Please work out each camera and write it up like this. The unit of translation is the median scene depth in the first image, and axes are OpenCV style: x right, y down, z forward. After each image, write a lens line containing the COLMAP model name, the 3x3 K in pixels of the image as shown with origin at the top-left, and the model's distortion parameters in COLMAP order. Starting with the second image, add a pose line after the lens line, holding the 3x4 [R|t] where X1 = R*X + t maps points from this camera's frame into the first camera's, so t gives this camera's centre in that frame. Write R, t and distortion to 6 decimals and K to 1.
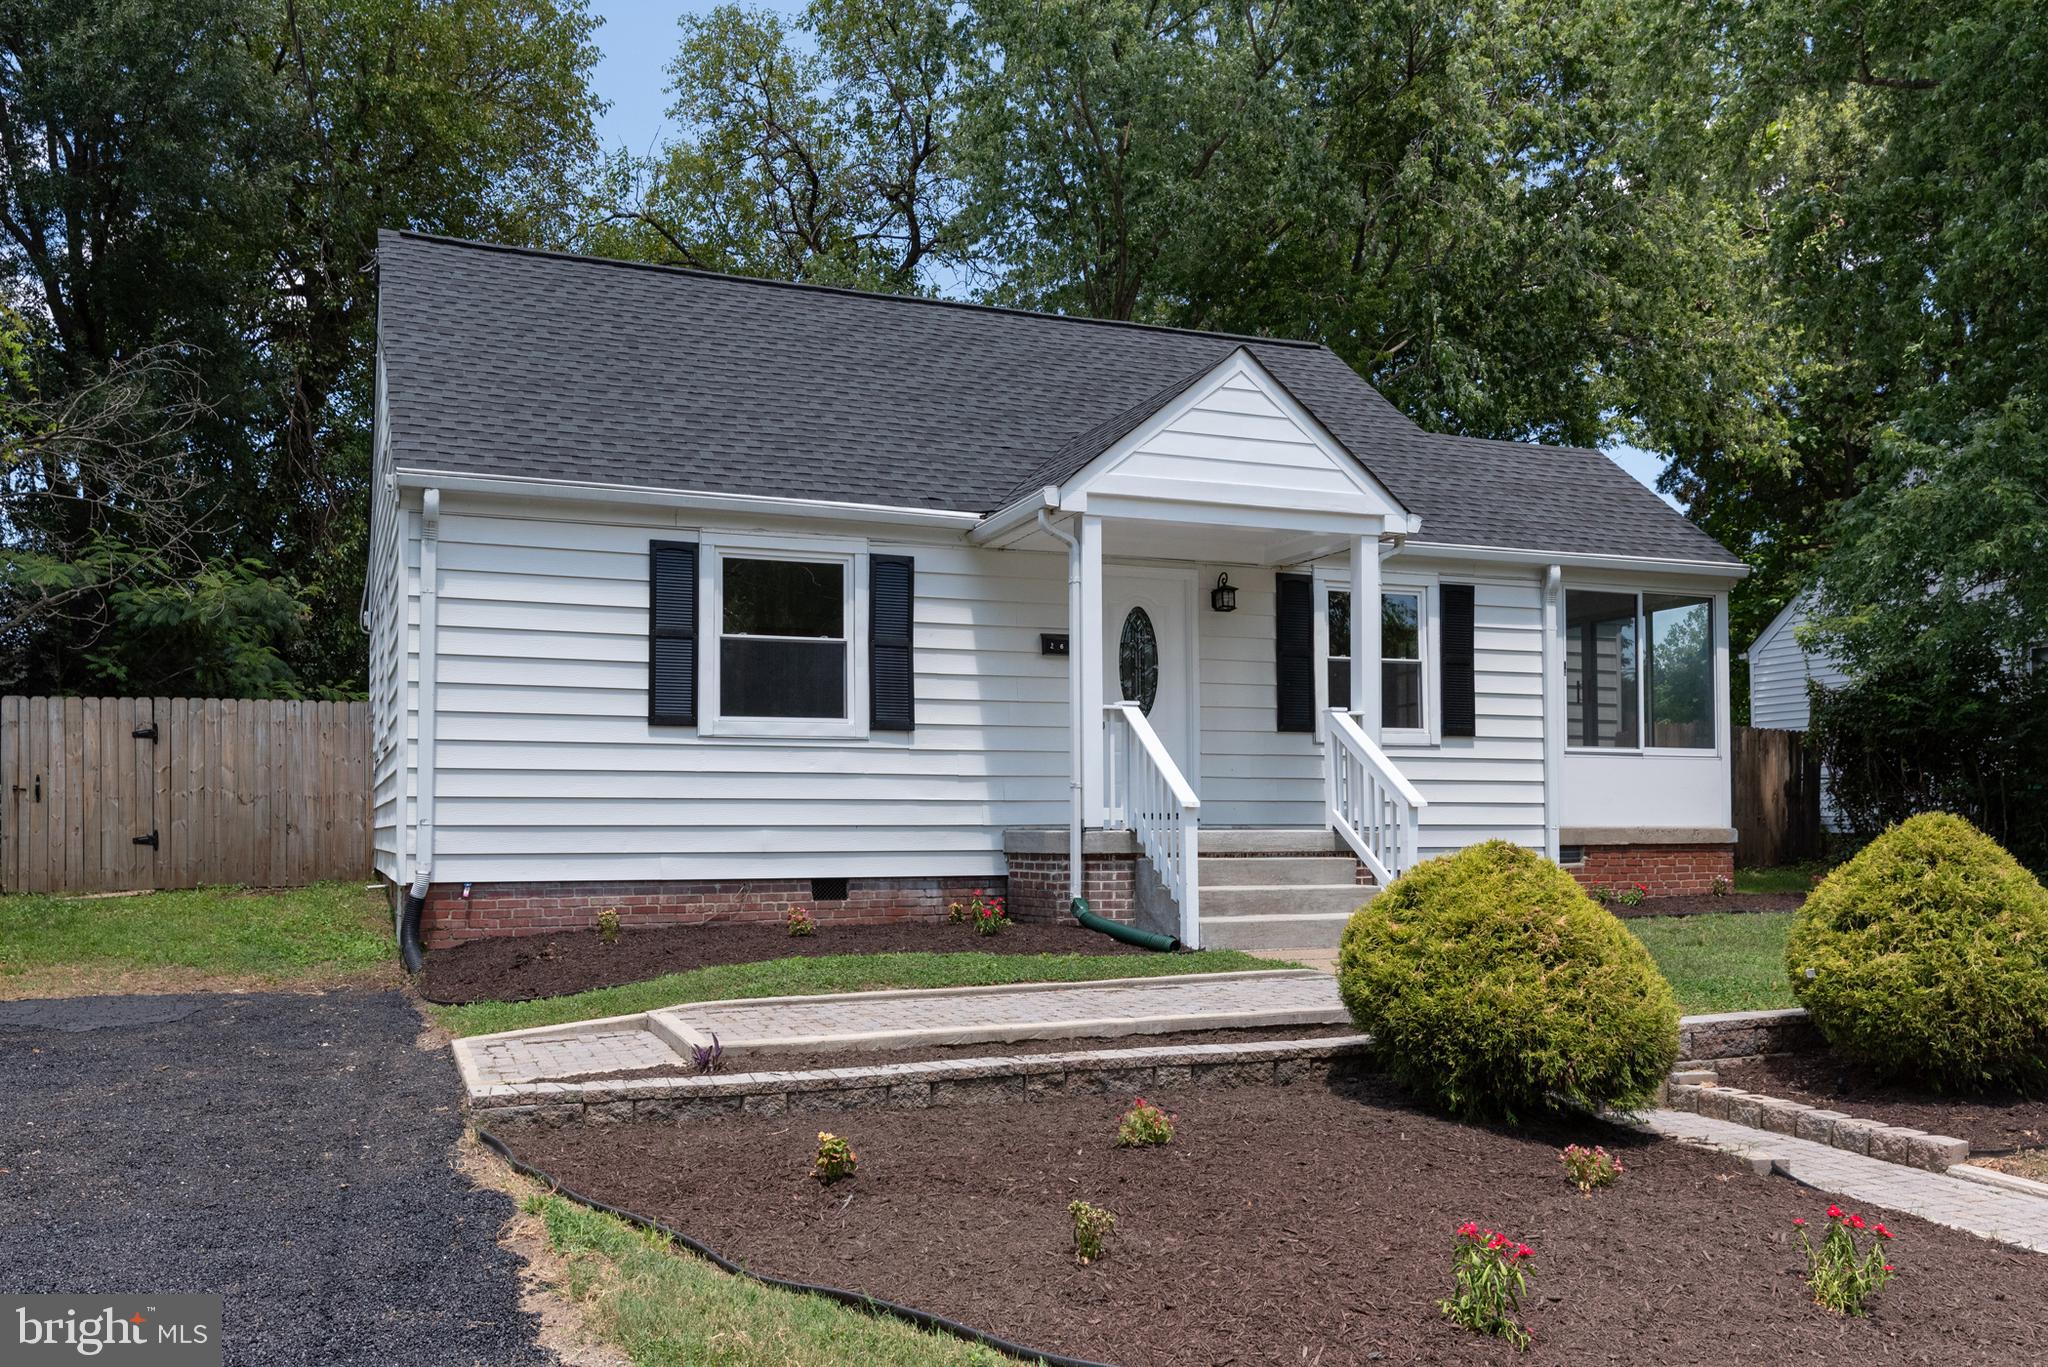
lens RADIAL K [[1626.4, 0, 955.2], [0, 1626.4, 826.1], [0, 0, 1]] dist [-0.000928, -0.000963]
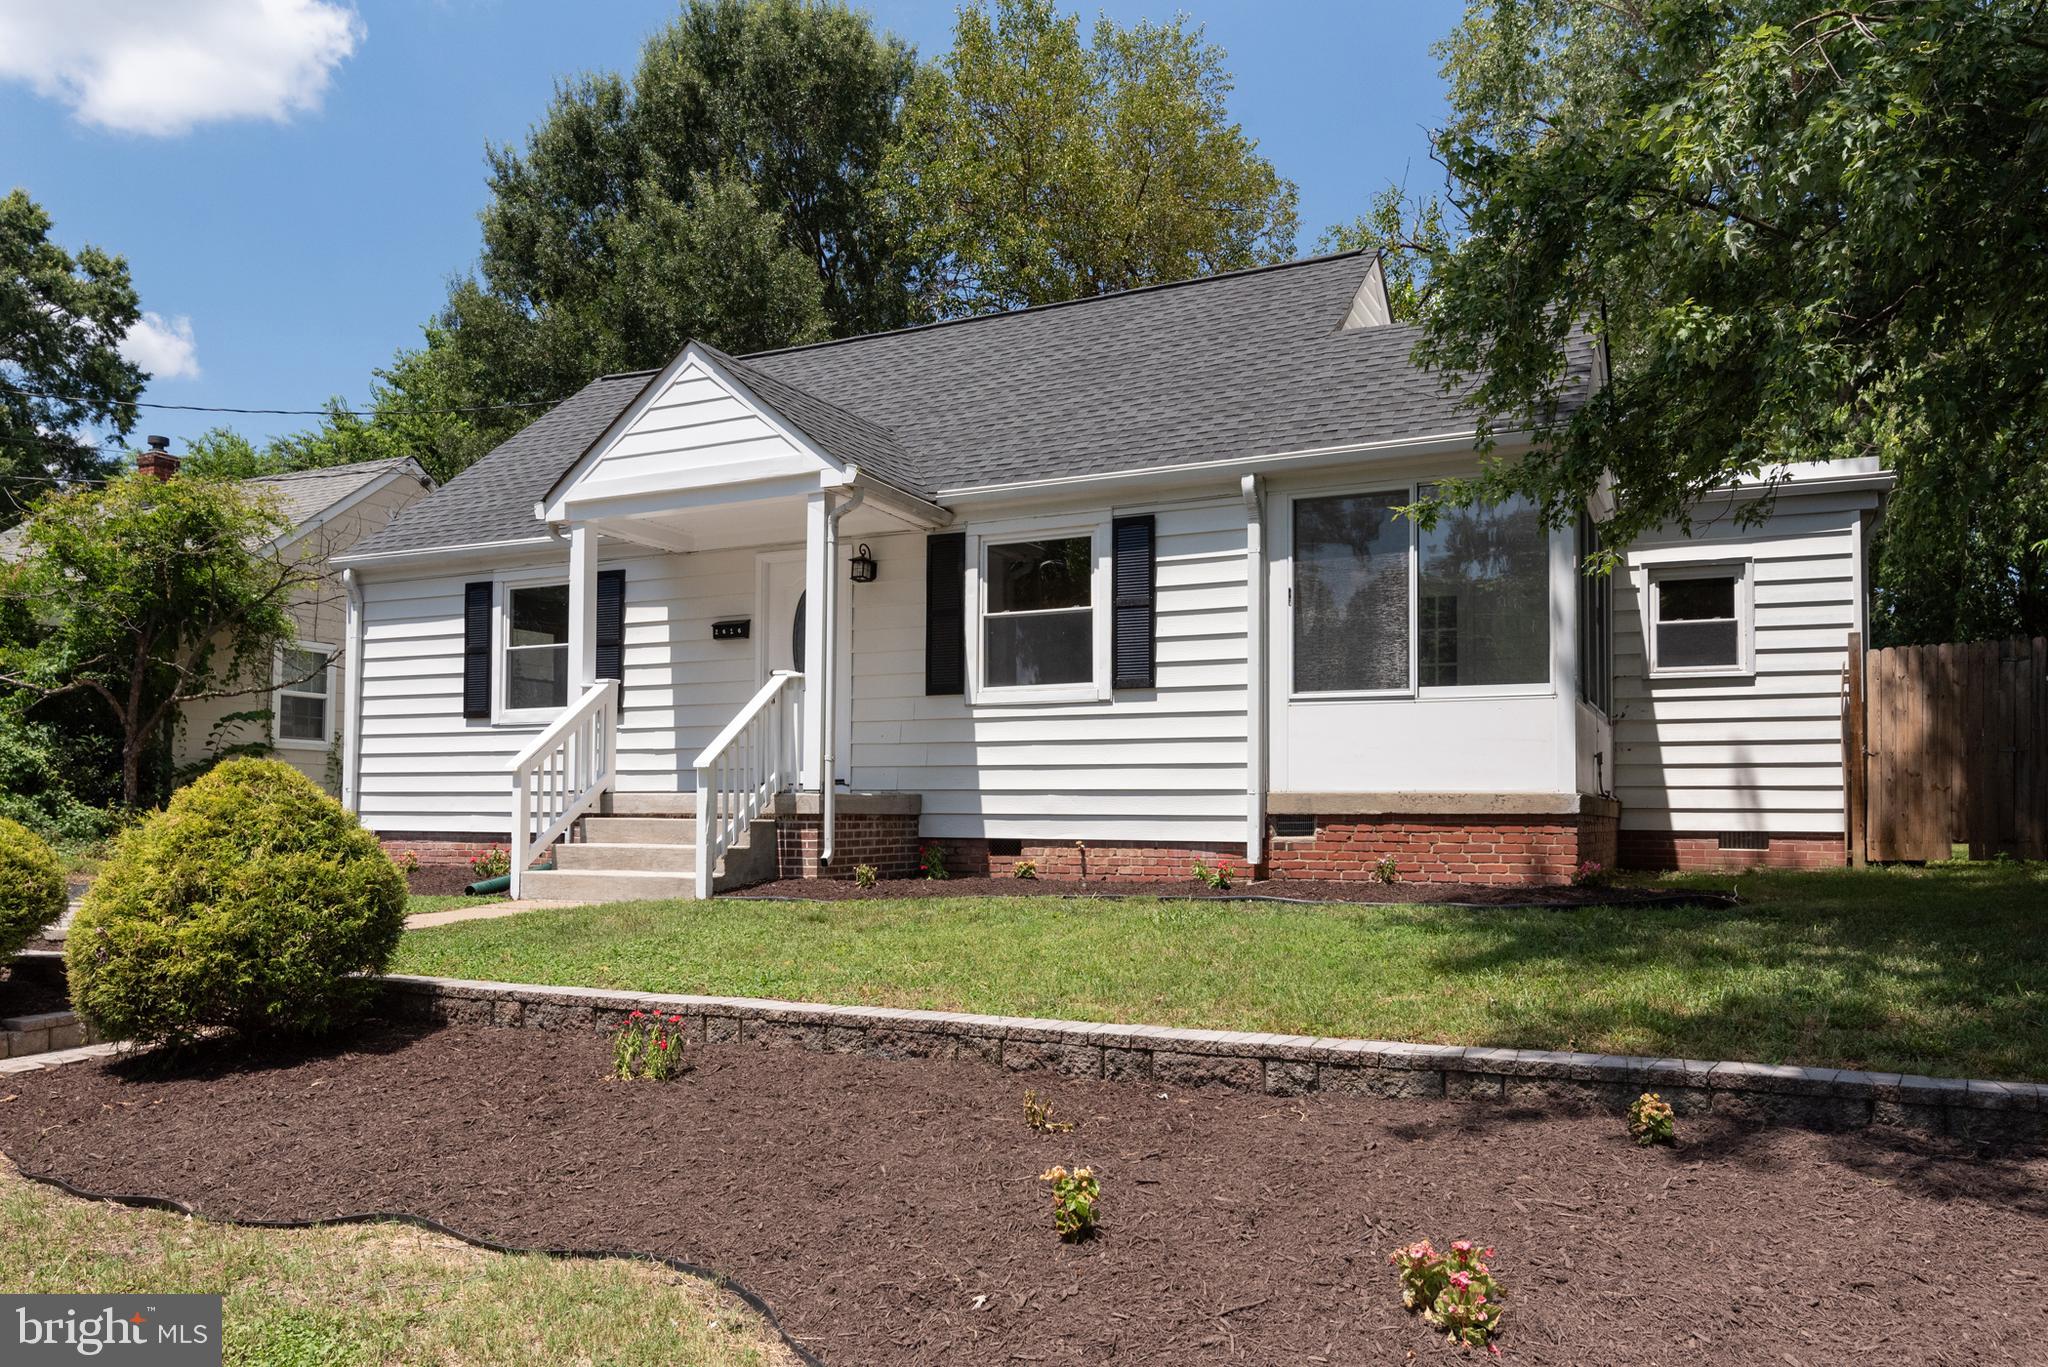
lens RADIAL K [[1419.9, 0, 1035.3], [0, 1419.9, 786.7], [0, 0, 1]] dist [0.000284, -0.000253]
pose [[0.685064, -0.009022, -0.728427, 0.990149], [-0.004550, 0.999851, -0.016663, 0.012526], [0.728469, 0.014730, 0.684920, 0.521191]]
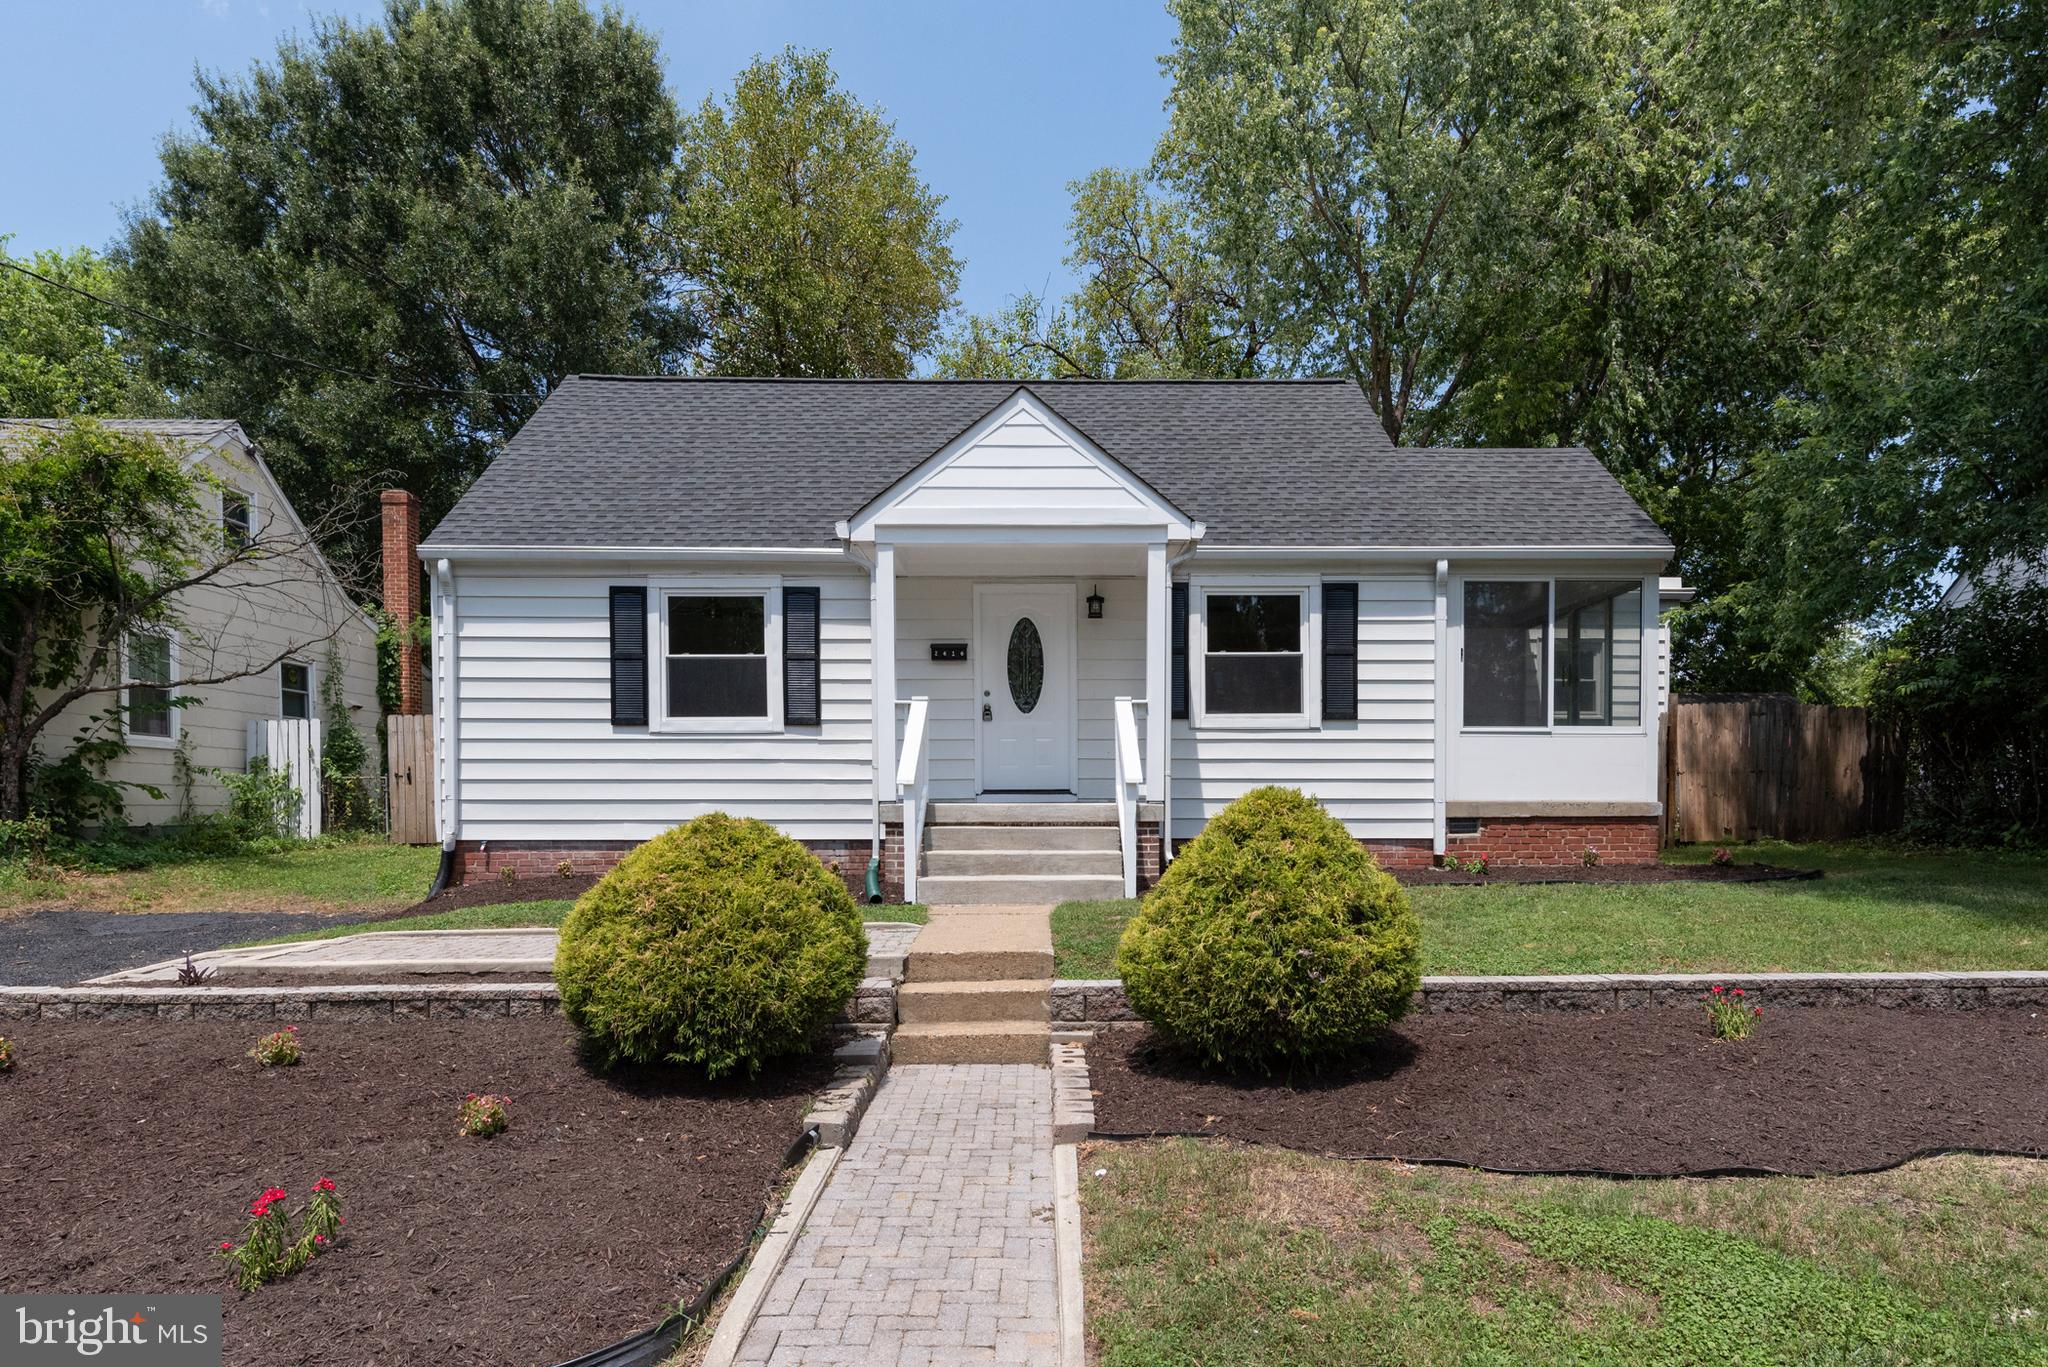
lens RADIAL K [[1199.7, 0, 982.2], [0, 1199.7, 856.6], [0, 0, 1]] dist [0.001720, -0.001385]
pose [[0.939922, 0.015972, -0.341015, 0.431571], [0.000224, 0.998876, 0.047402, -0.000419], [0.341389, -0.044631, 0.938862, 0.162914]]
